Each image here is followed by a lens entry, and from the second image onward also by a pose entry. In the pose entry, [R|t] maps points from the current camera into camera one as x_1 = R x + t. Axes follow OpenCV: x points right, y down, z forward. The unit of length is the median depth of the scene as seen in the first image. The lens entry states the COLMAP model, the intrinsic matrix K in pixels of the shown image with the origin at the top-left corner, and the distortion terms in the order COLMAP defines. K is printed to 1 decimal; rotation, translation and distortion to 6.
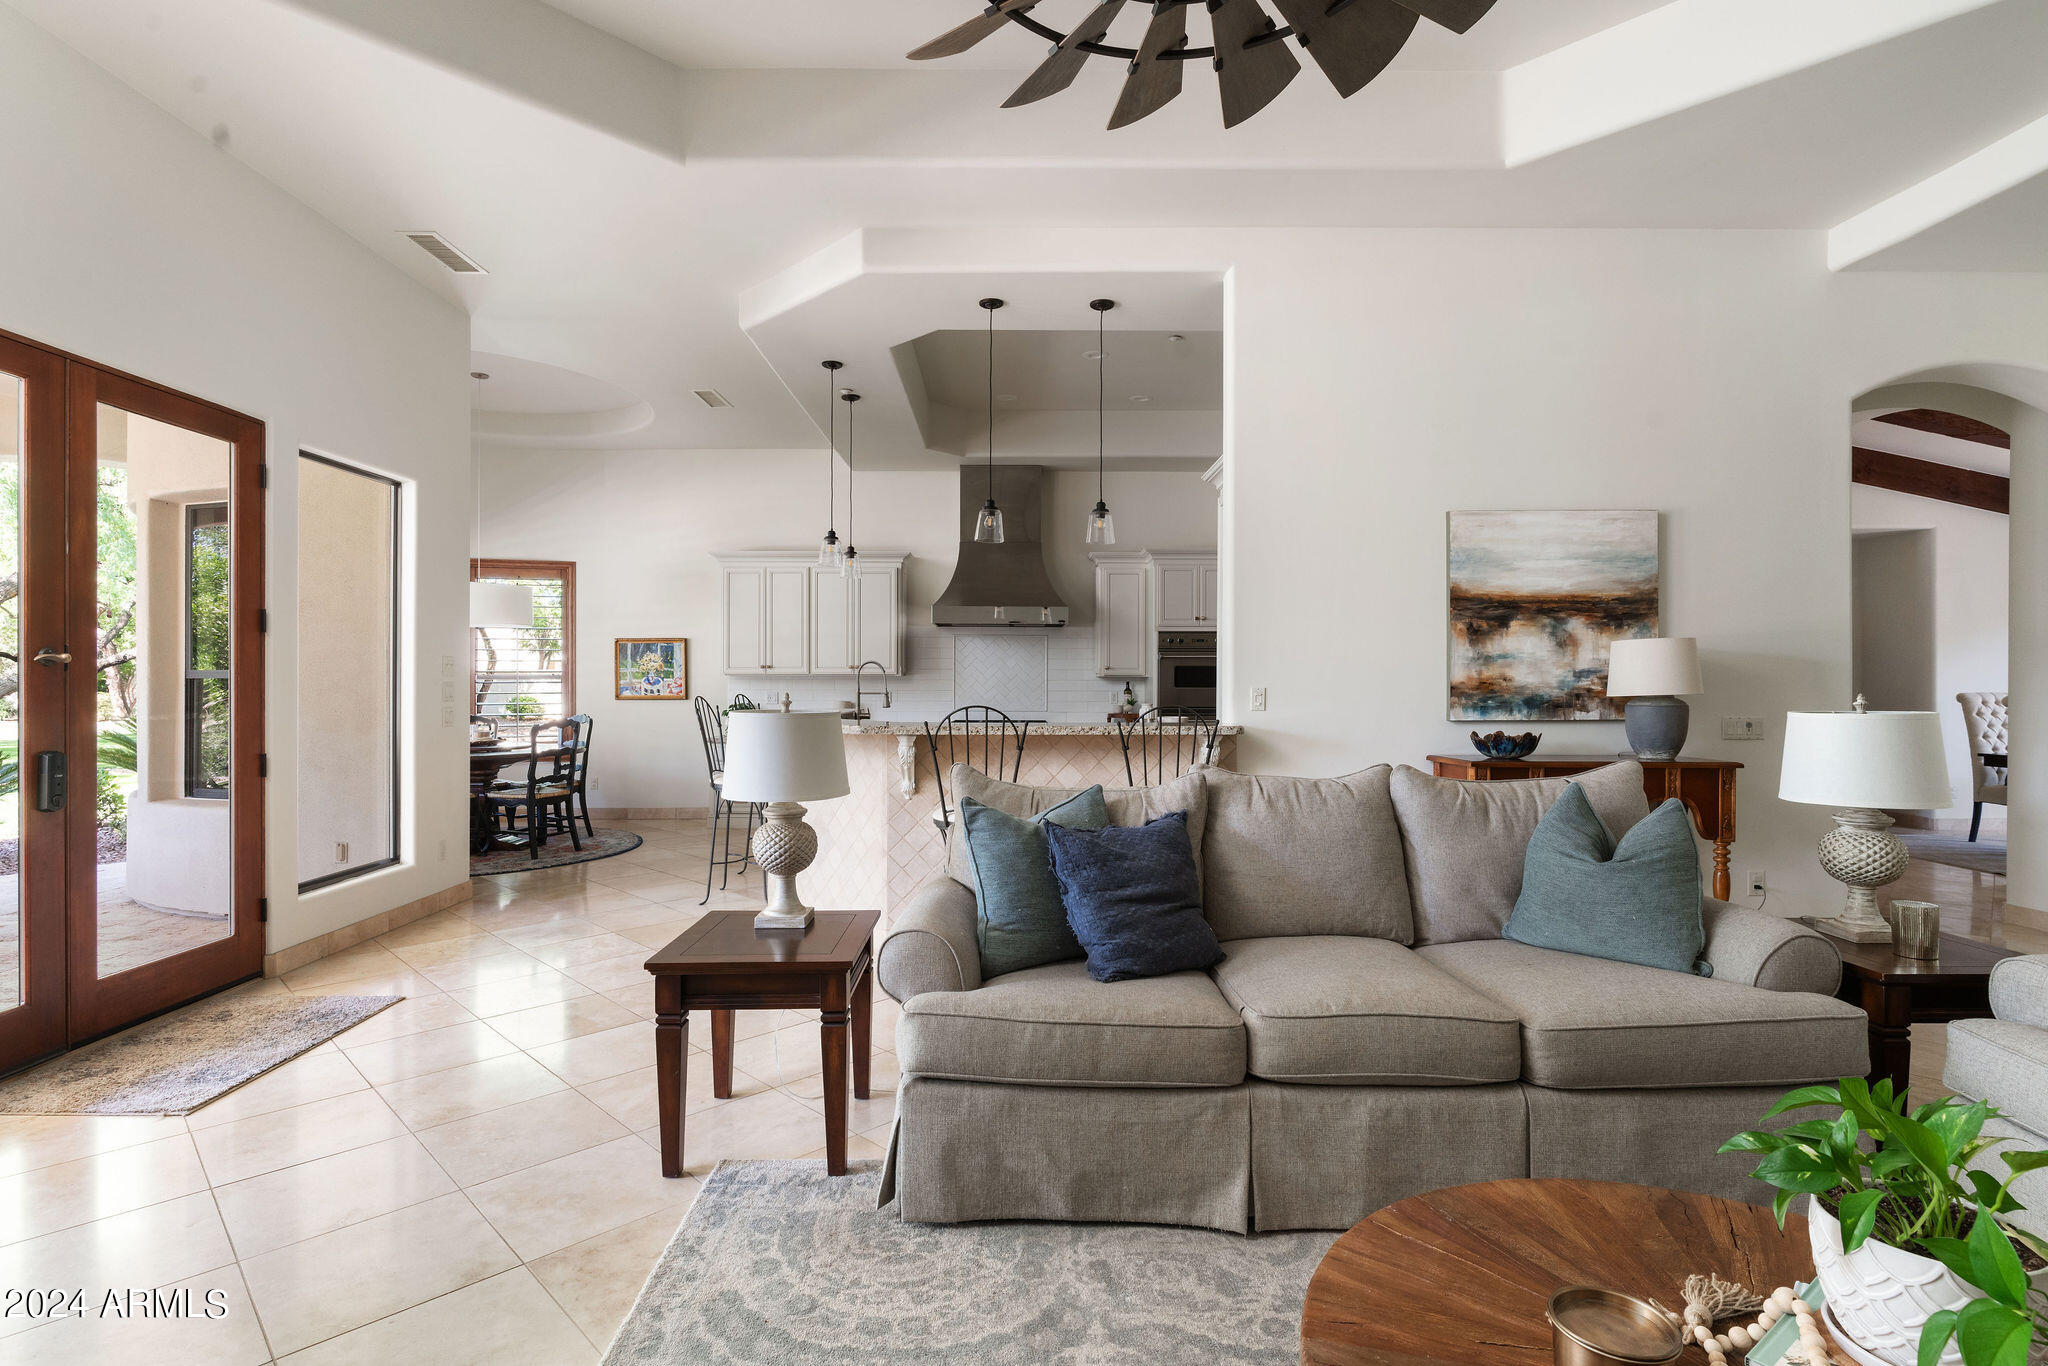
lens RADIAL K [[995.6, 0, 1018.1], [0, 995.6, 686.8], [0, 0, 1]] dist [-0.010041, 0.001247]
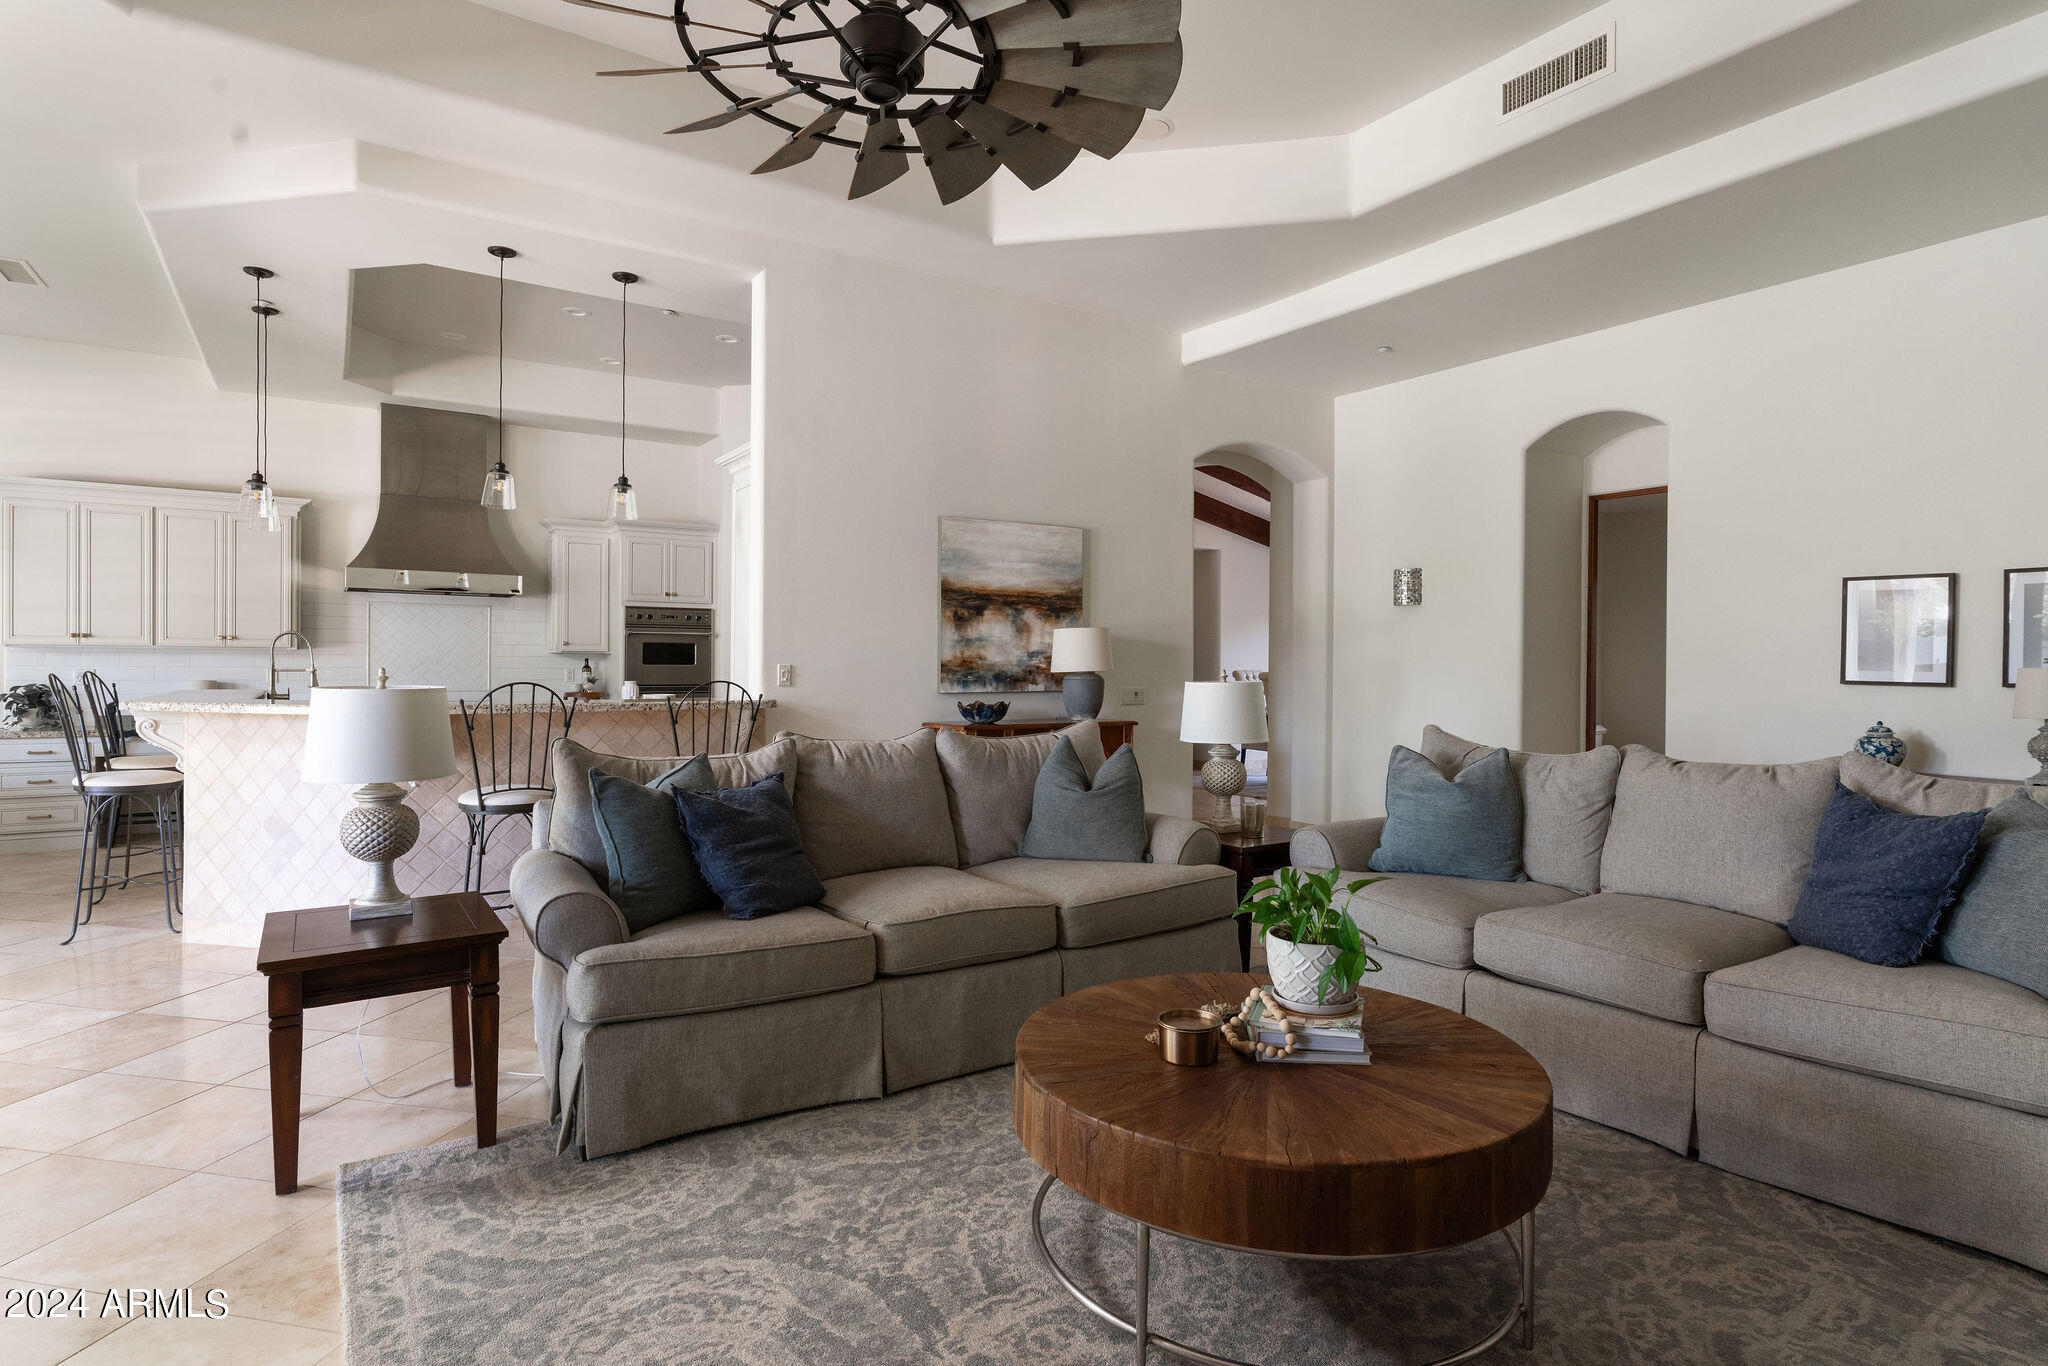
lens RADIAL K [[1092.3, 0, 1028.5], [0, 1092.3, 671.4], [0, 0, 1]] dist [-0.034991, 0.014050]
pose [[0.822592, 0.000012, 0.568633, -0.326799], [-0.003207, 0.999984, 0.004619, 0.003203], [-0.568624, -0.005623, 0.822579, -0.193442]]
